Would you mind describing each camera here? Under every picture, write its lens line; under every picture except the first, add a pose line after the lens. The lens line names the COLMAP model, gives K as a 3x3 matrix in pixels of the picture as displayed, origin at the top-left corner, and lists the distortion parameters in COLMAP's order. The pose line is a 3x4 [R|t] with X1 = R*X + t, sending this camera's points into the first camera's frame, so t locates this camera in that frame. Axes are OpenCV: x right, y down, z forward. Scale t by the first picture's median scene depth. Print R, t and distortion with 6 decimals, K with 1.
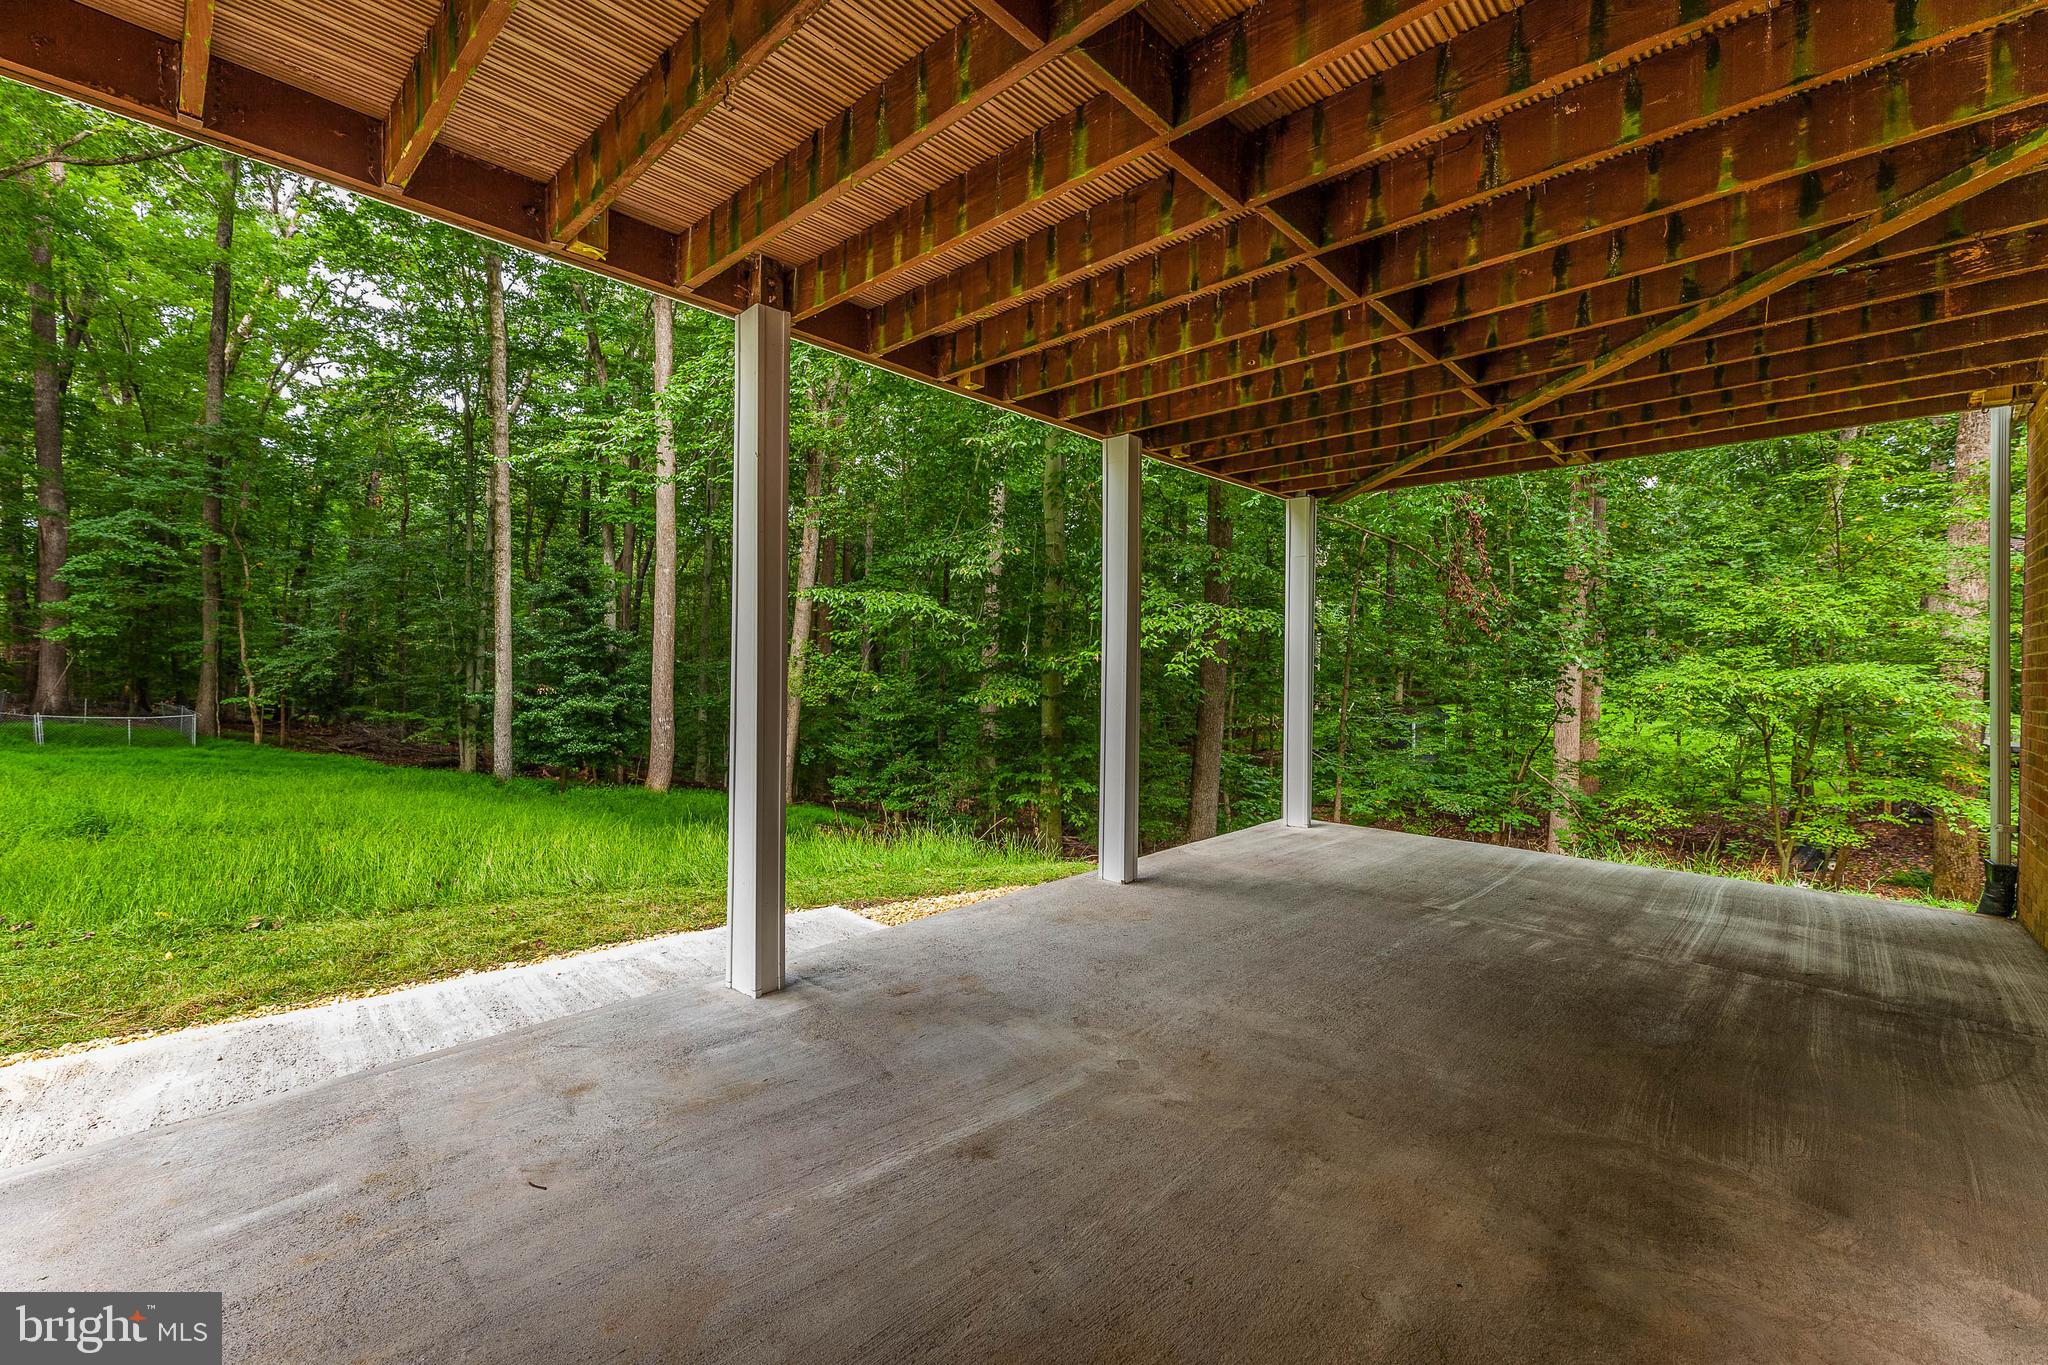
lens RADIAL K [[845.1, 0, 1027.7], [0, 845.1, 664.1], [0, 0, 1]] dist [0.007503, 0.000211]
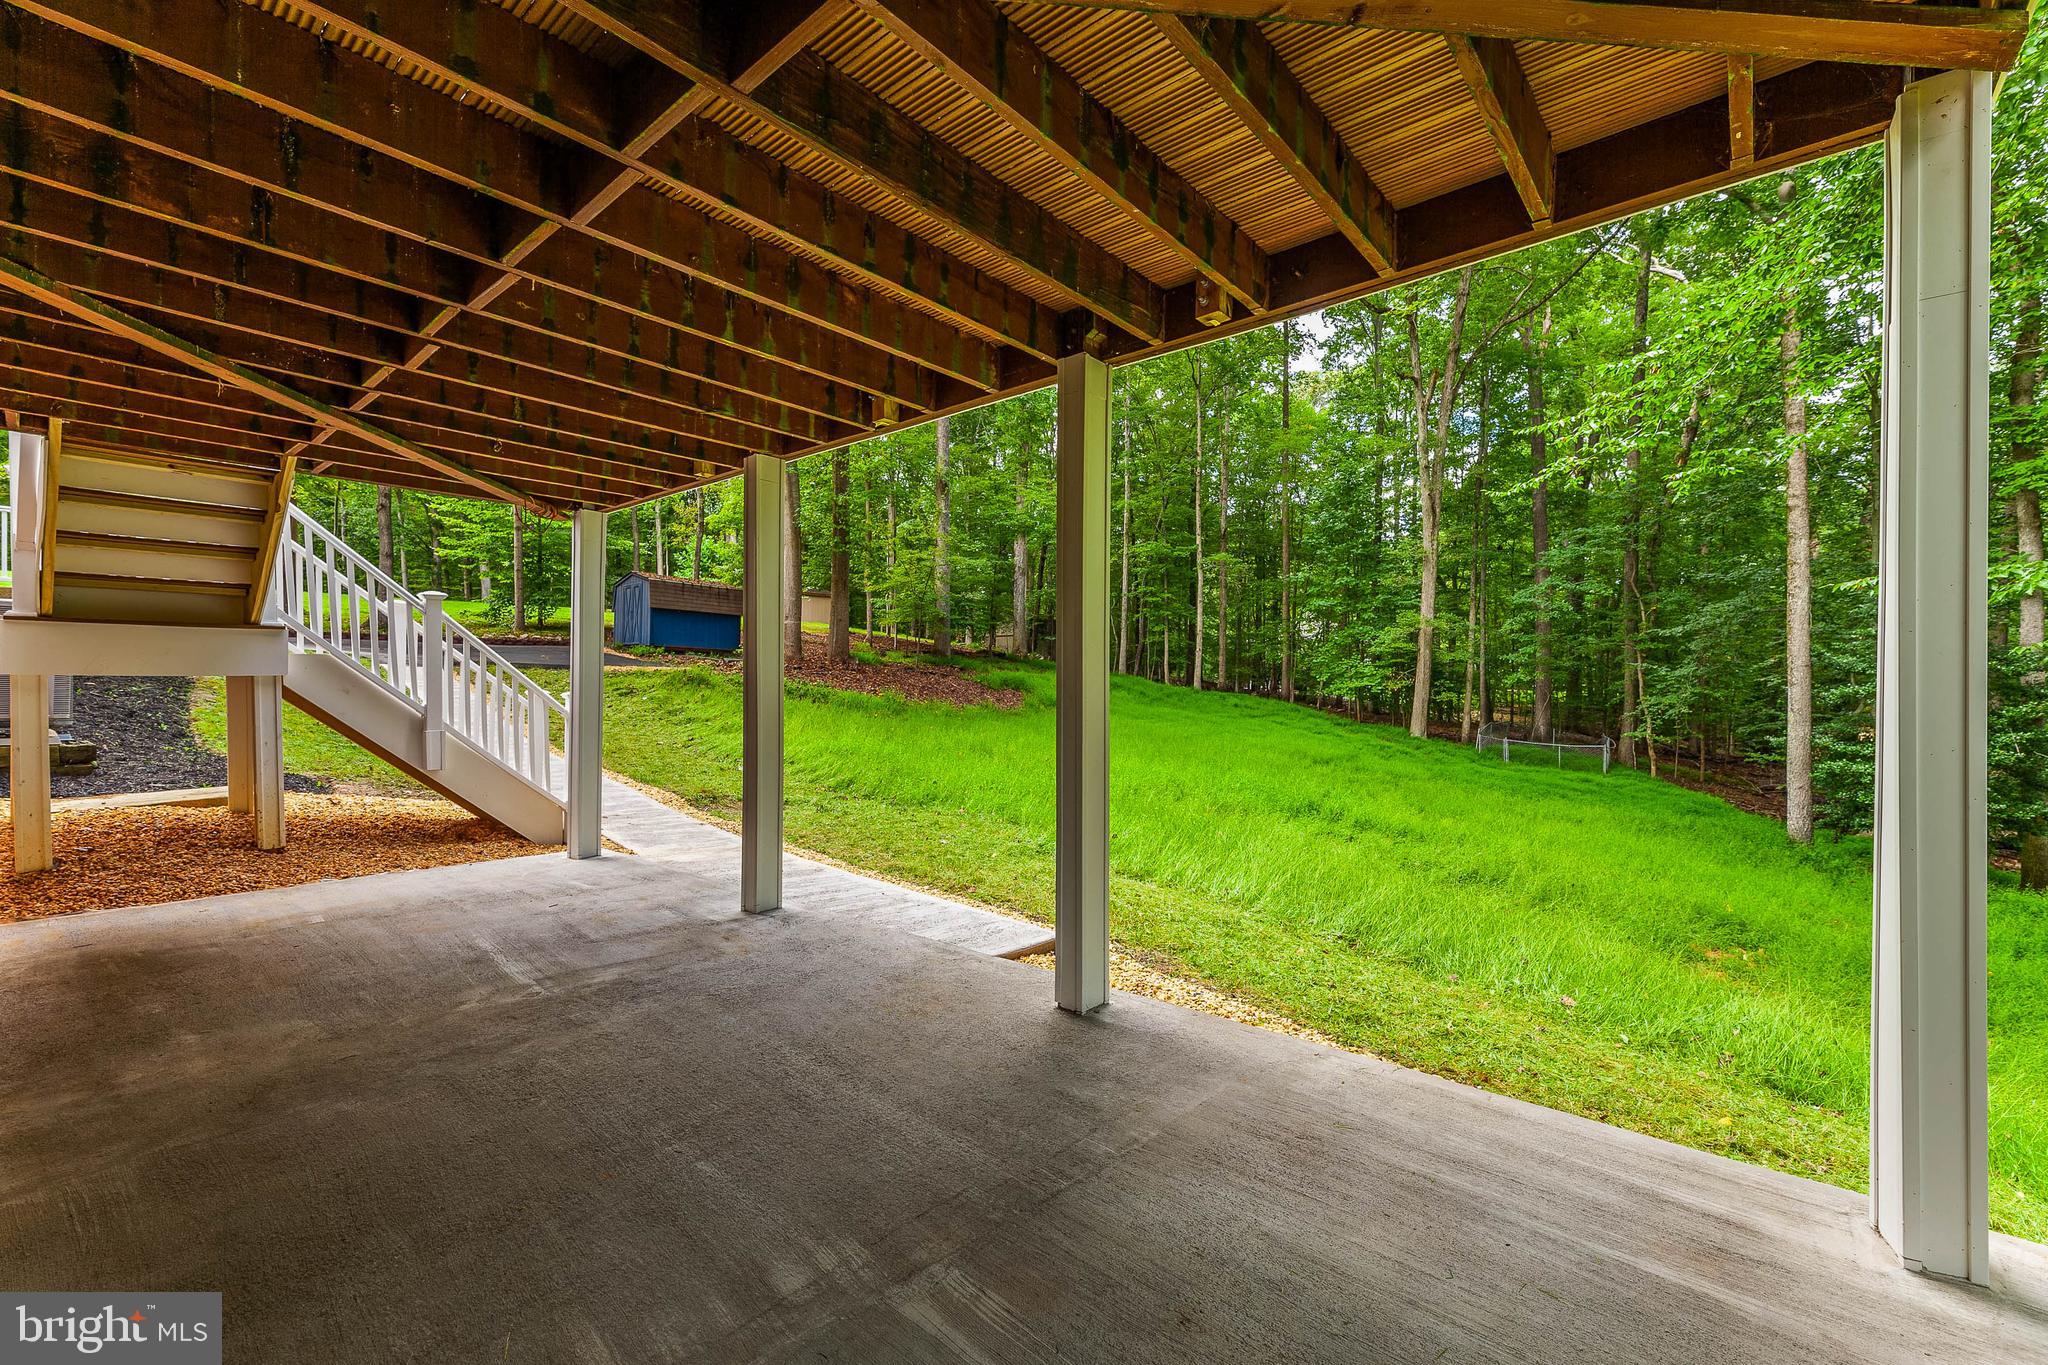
lens RADIAL K [[864.2, 0, 1024.0], [0, 864.2, 682.5], [0, 0, 1]] dist [0.003302, 0.000357]
pose [[0.036943, -0.021353, -0.999089, 1.381971], [-0.002485, 0.999767, -0.021459, 0.017881], [0.999314, 0.003276, 0.036881, 1.586272]]
